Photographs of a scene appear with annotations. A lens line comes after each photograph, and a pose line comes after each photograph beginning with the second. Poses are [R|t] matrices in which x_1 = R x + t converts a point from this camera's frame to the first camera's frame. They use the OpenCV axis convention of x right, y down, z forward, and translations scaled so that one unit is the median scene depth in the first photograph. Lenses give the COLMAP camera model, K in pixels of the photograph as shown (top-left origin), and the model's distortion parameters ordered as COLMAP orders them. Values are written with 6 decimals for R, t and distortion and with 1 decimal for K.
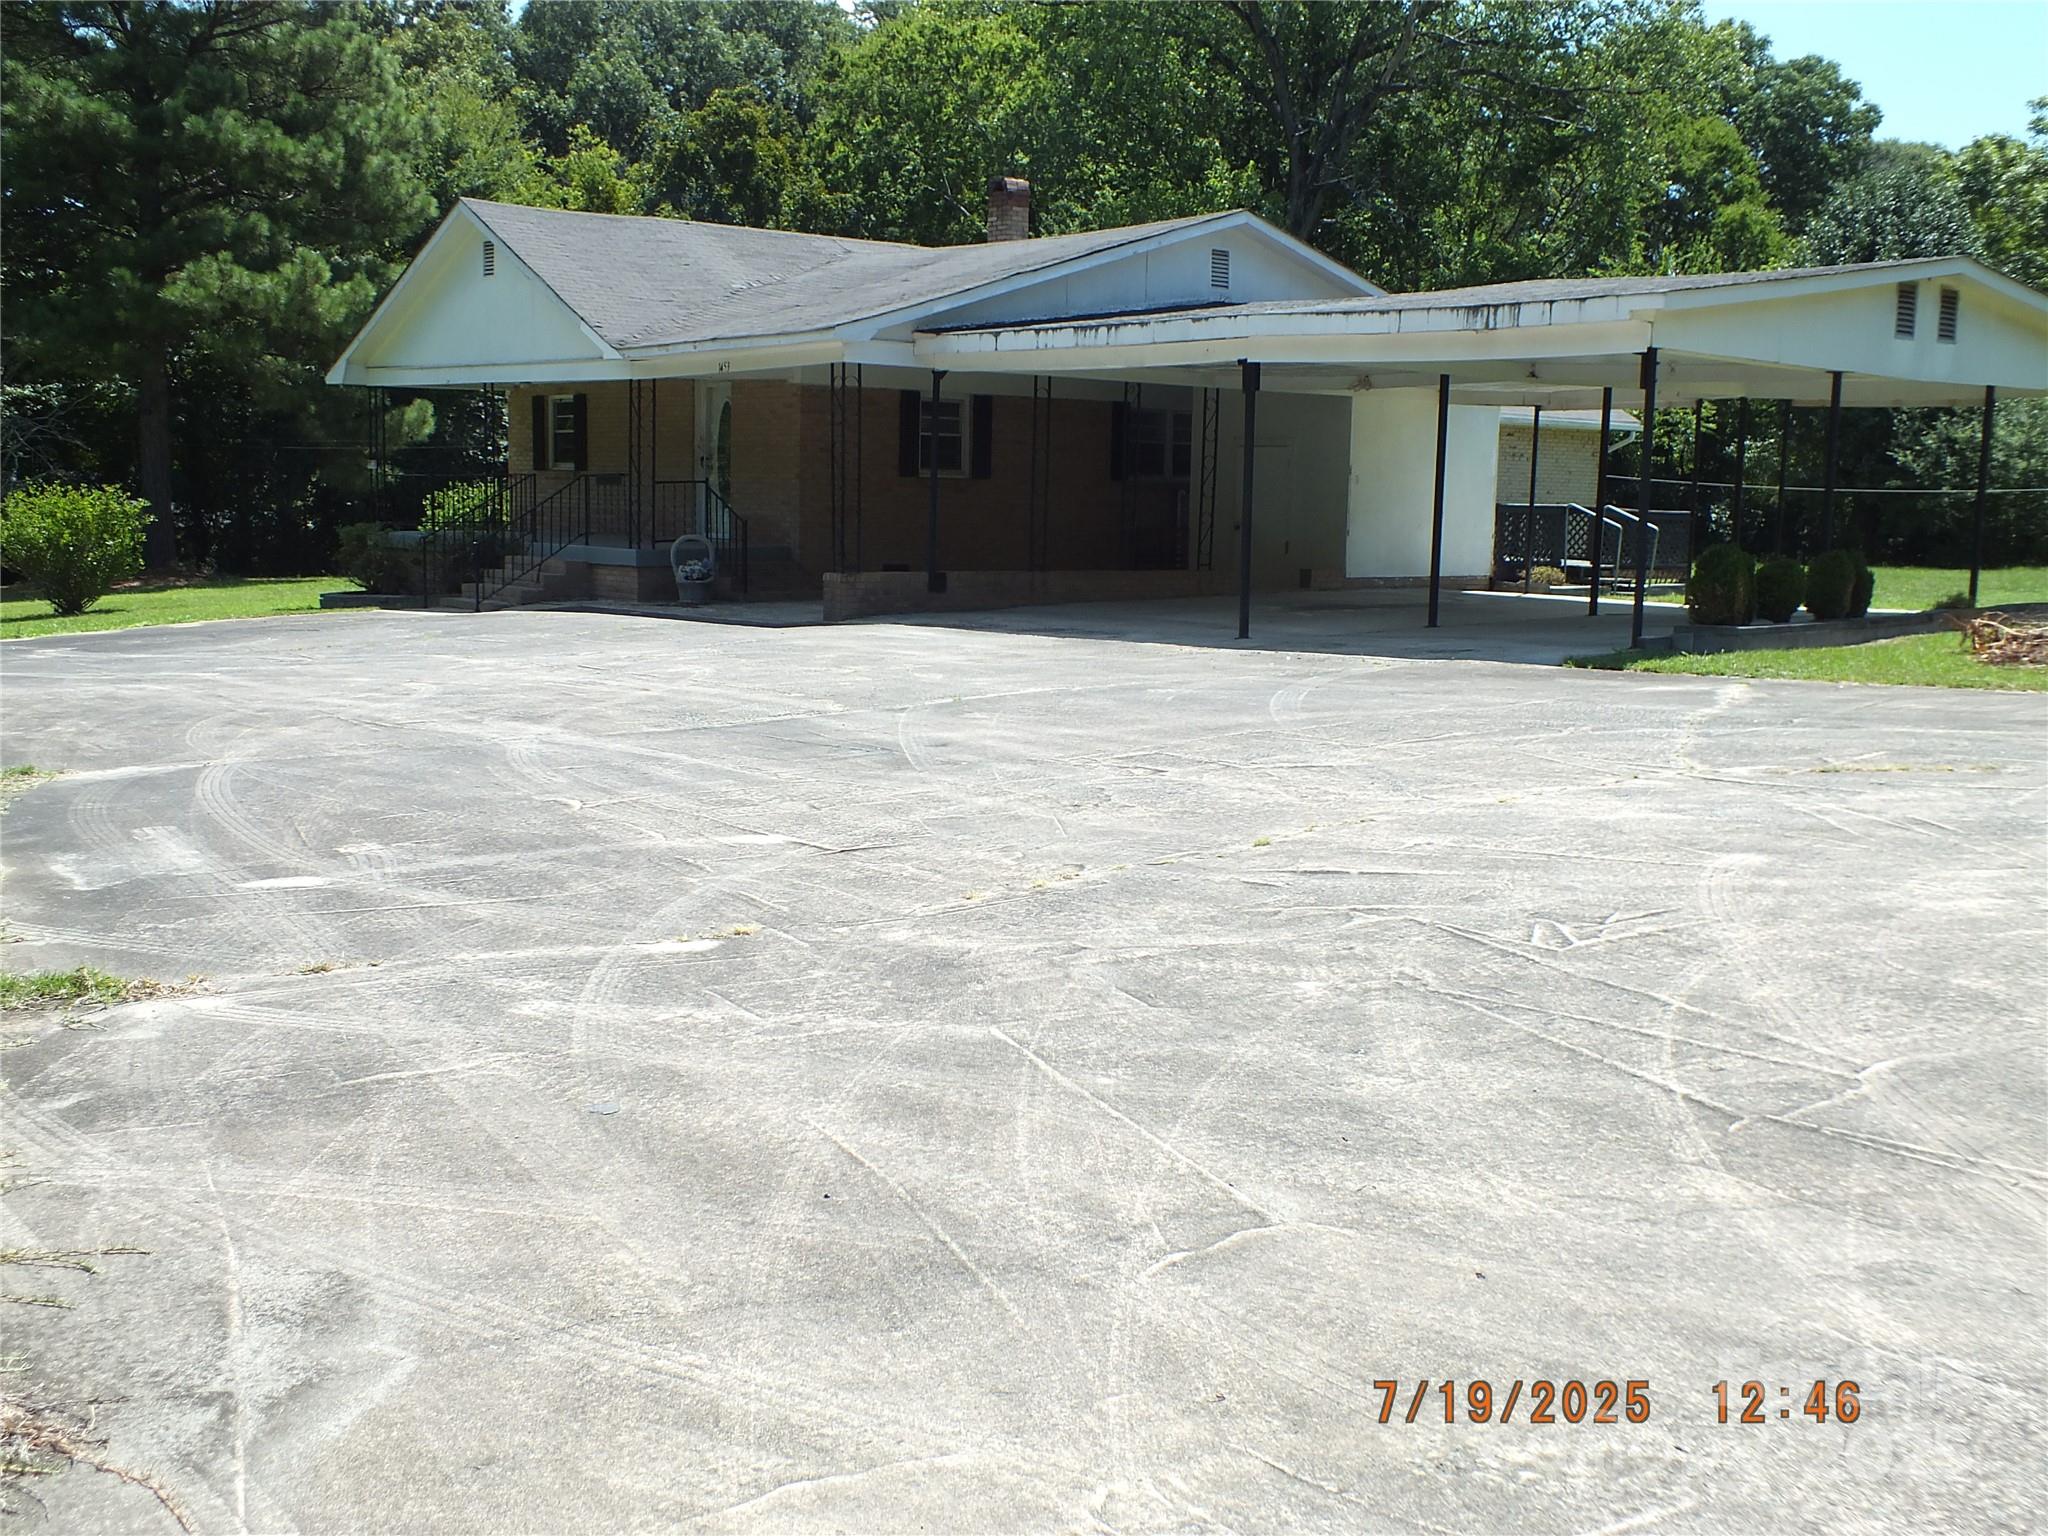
lens RADIAL K [[2222.7, 0, 1023.0], [0, 2222.7, 760.9], [0, 0, 1]] dist [-0.145205, 0.397322]
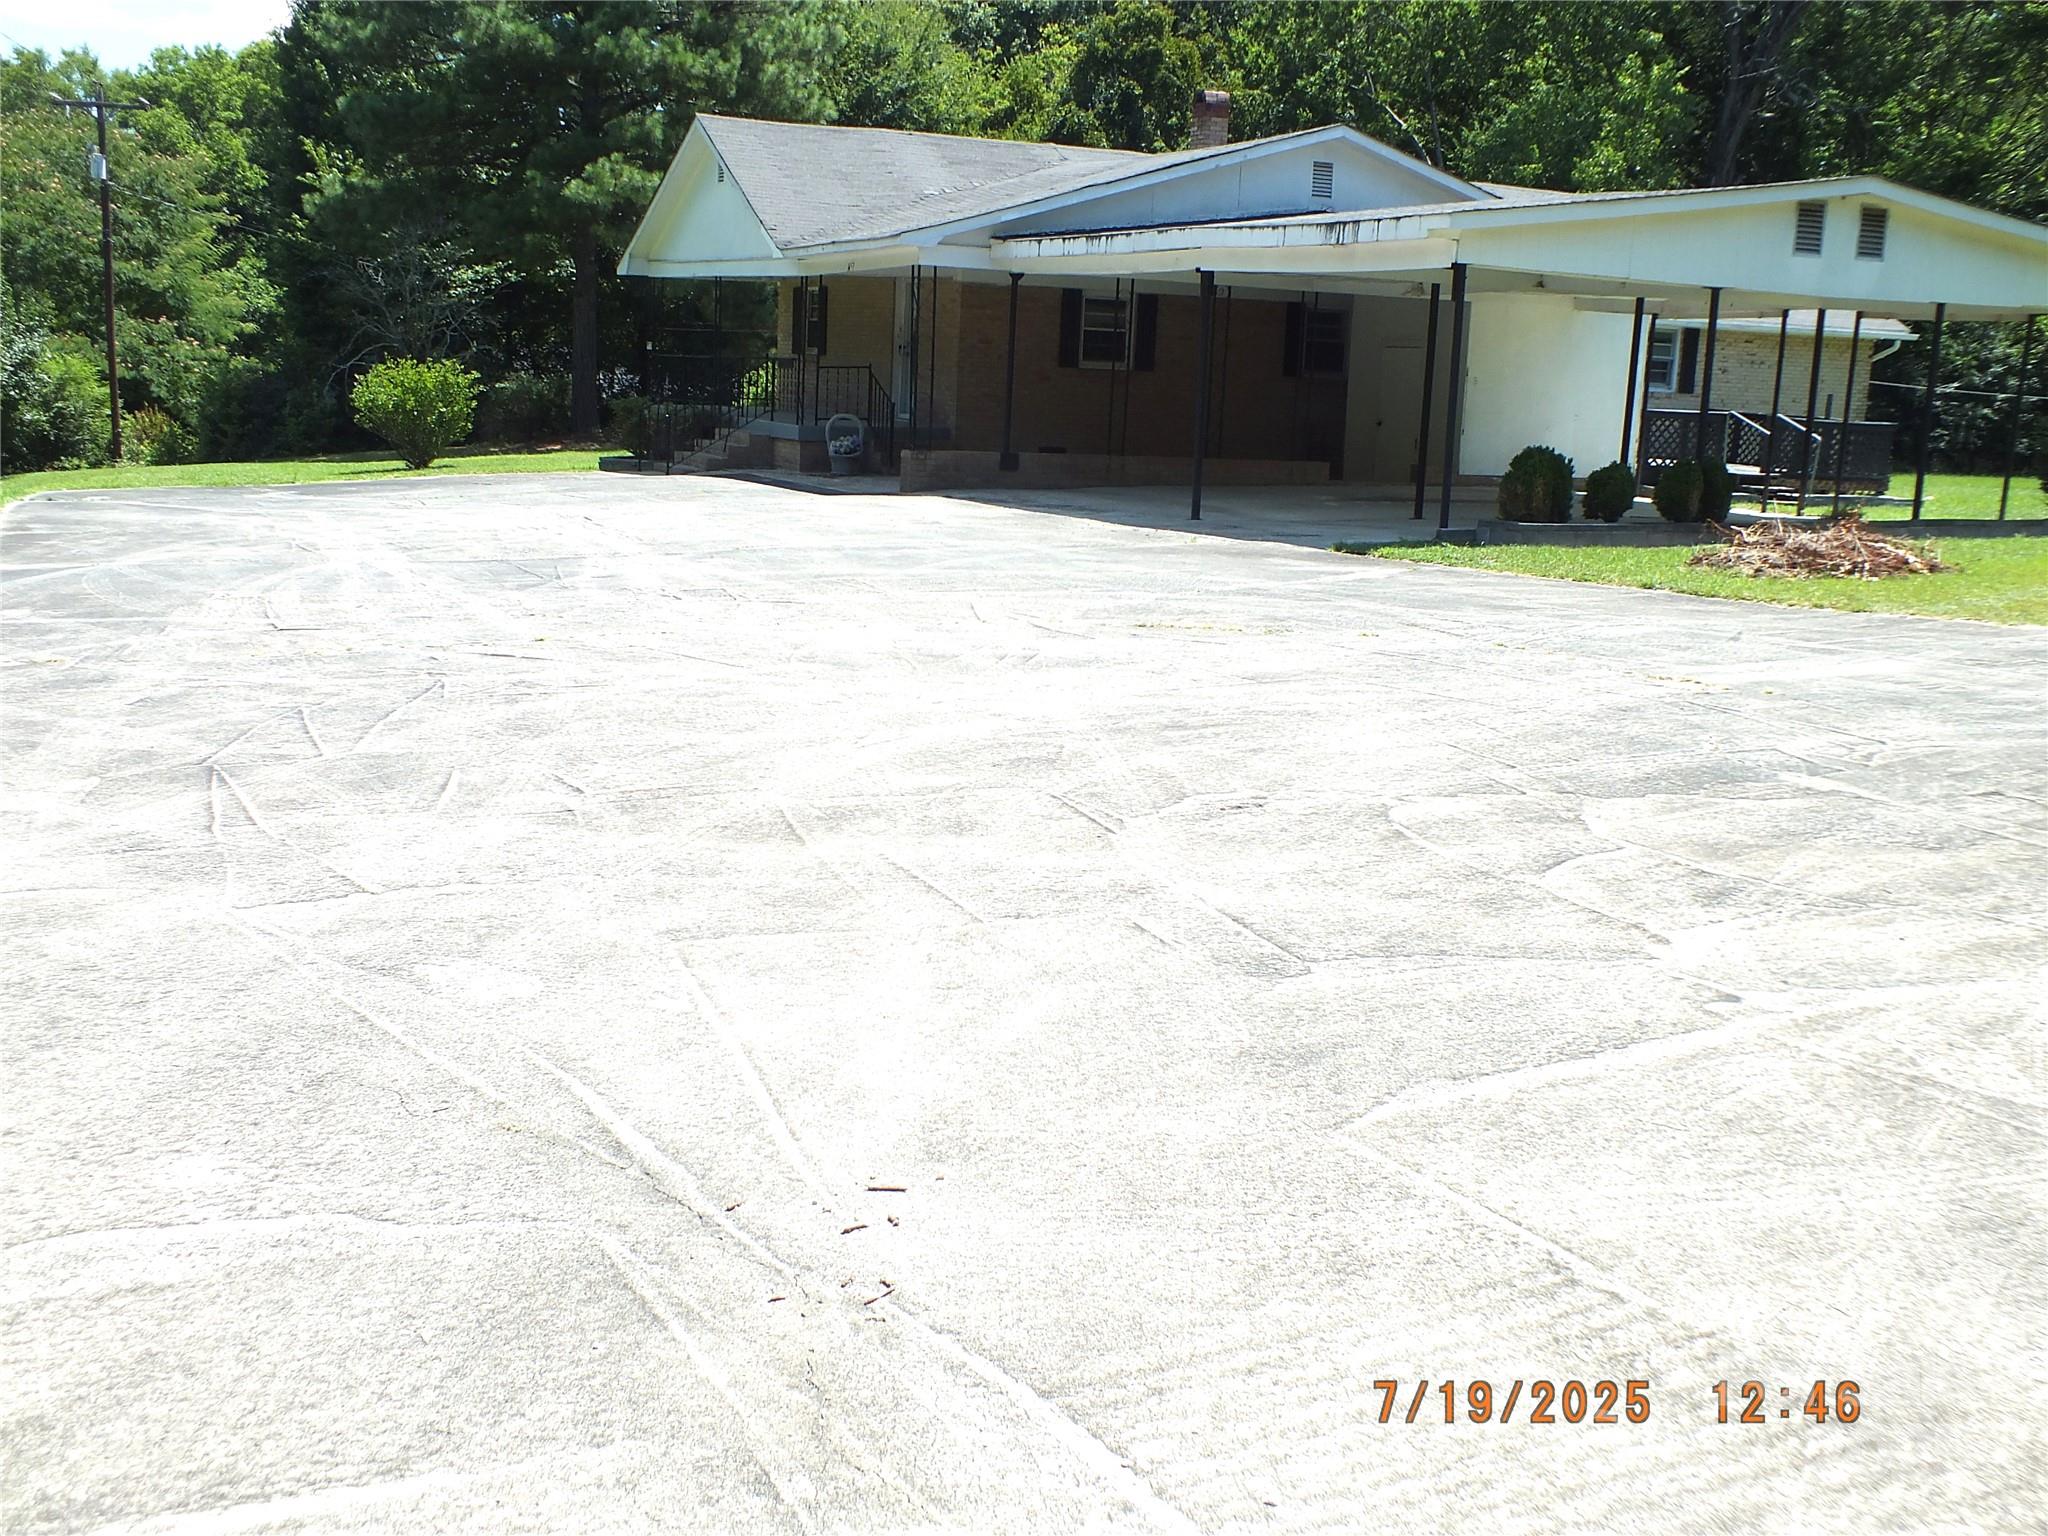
lens RADIAL K [[2222.7, 0, 1023.0], [0, 2222.7, 760.9], [0, 0, 1]] dist [-0.145205, 0.397322]
pose [[0.961771, 0.069800, -0.264810, 0.234355], [-0.056666, 0.996769, 0.056930, 0.005359], [0.267928, -0.039748, 0.962619, -0.073896]]
